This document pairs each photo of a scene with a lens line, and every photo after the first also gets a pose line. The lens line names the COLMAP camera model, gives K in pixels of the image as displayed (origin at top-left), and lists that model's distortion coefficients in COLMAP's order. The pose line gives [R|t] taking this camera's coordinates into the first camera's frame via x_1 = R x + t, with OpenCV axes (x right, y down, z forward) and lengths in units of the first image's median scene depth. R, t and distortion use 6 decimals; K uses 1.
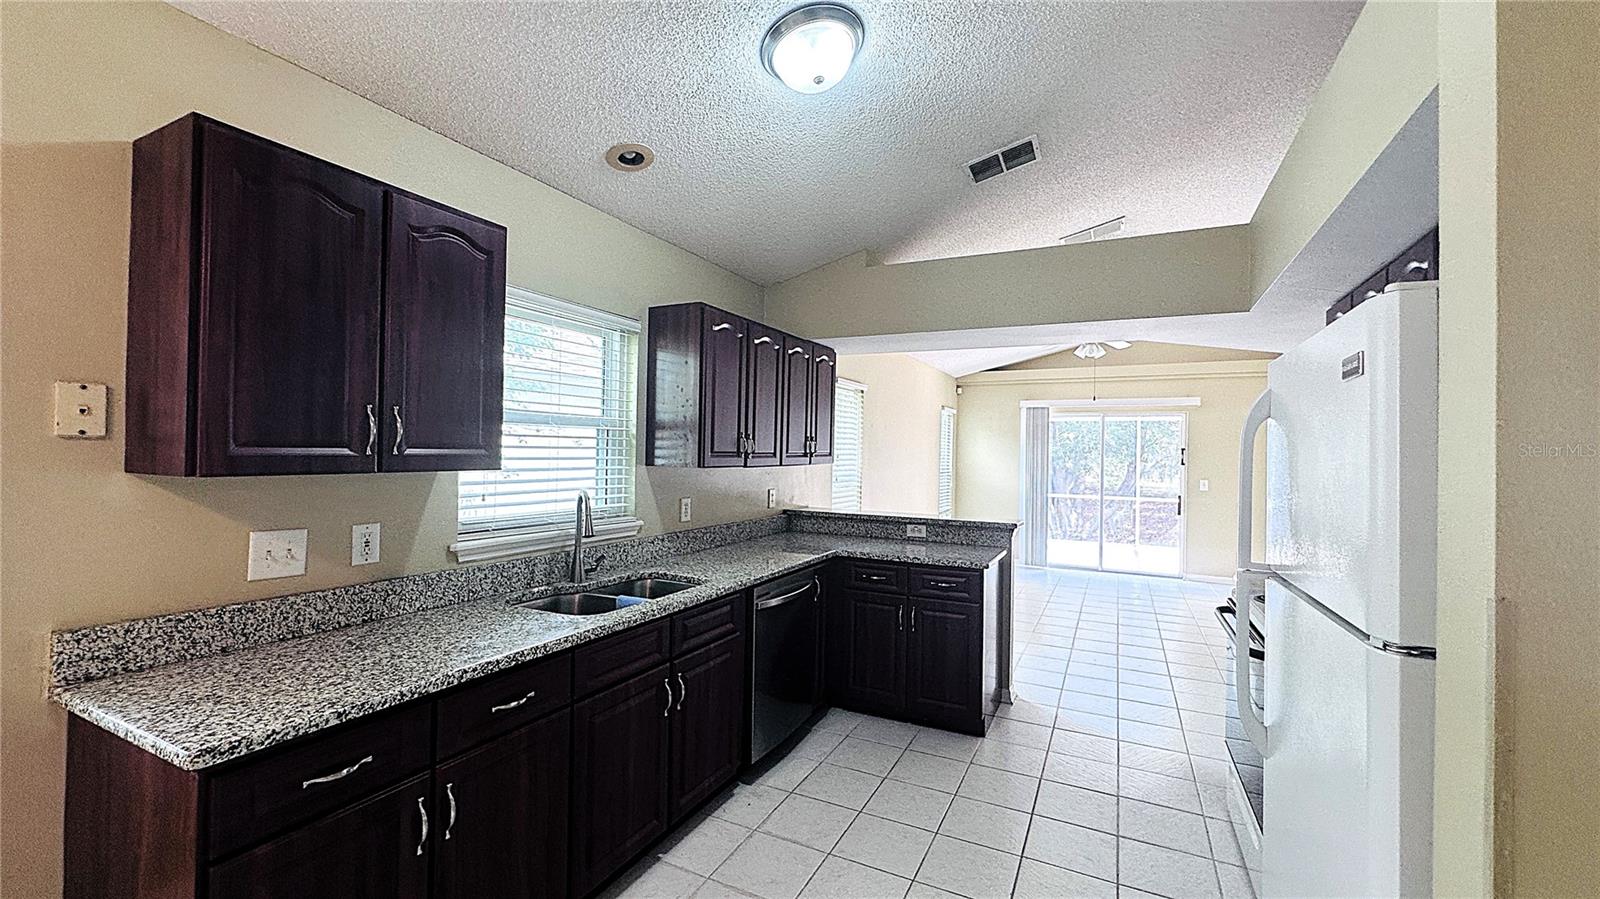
lens RADIAL K [[640.6, 0, 800.0], [0, 640.6, 449.5], [0, 0, 1]] dist [0.000133, -0.000003]
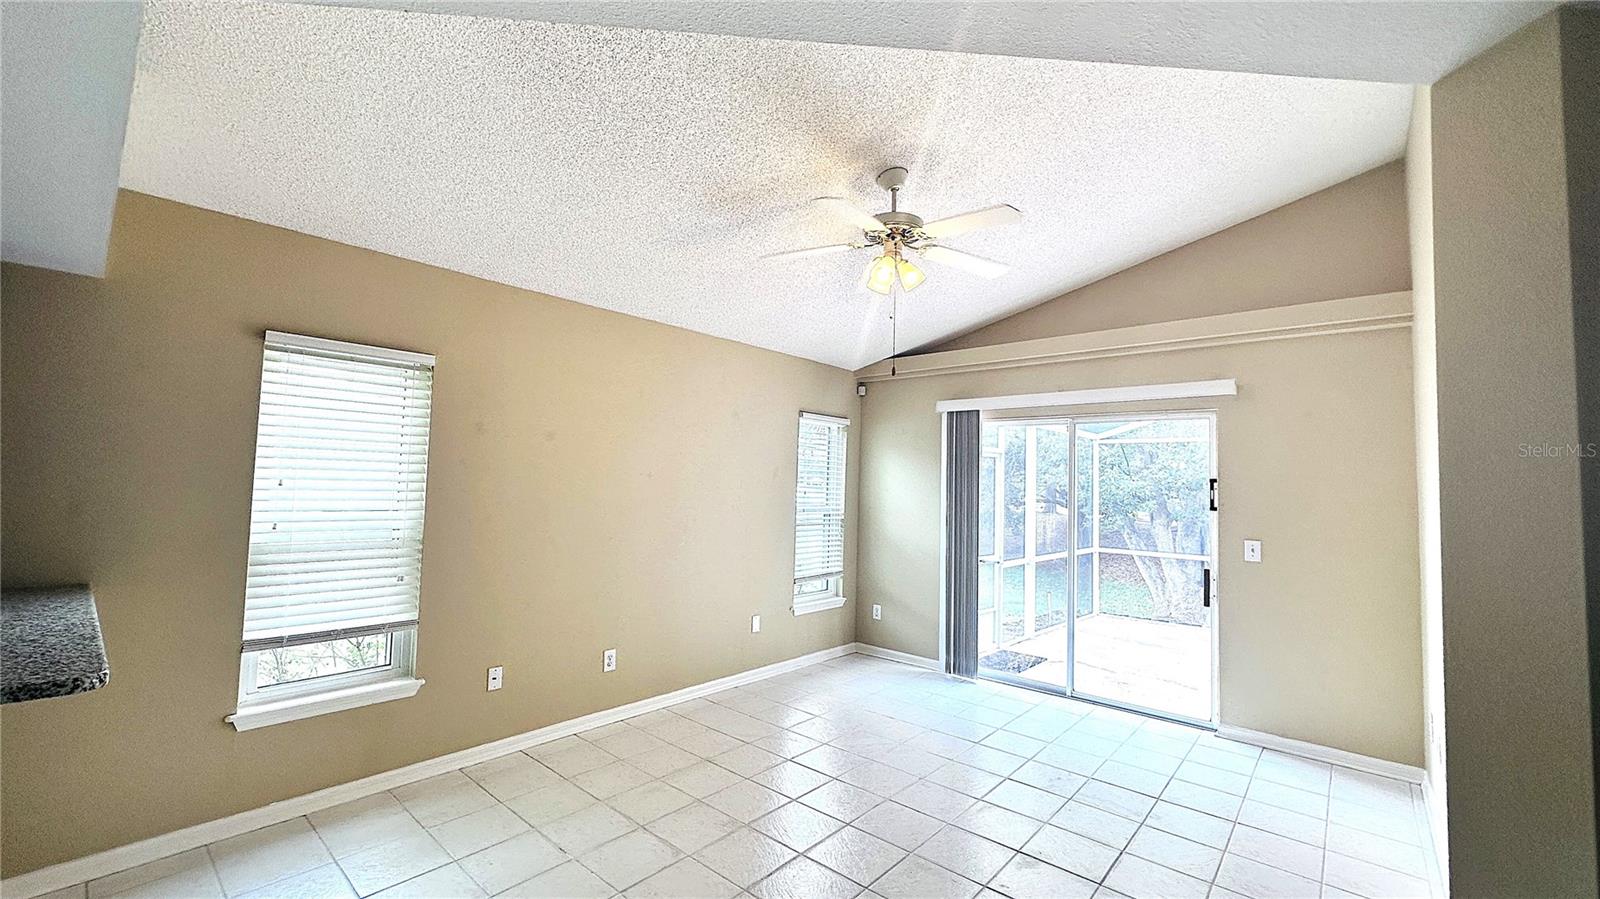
lens RADIAL K [[640.6, 0, 800.0], [0, 640.6, 449.5], [0, 0, 1]] dist [0.000133, -0.000003]
pose [[0.967272, -0.005277, -0.253687, 0.377955], [-0.008729, 0.998500, -0.054052, 0.005326], [0.253592, 0.054497, 0.965775, 0.376557]]
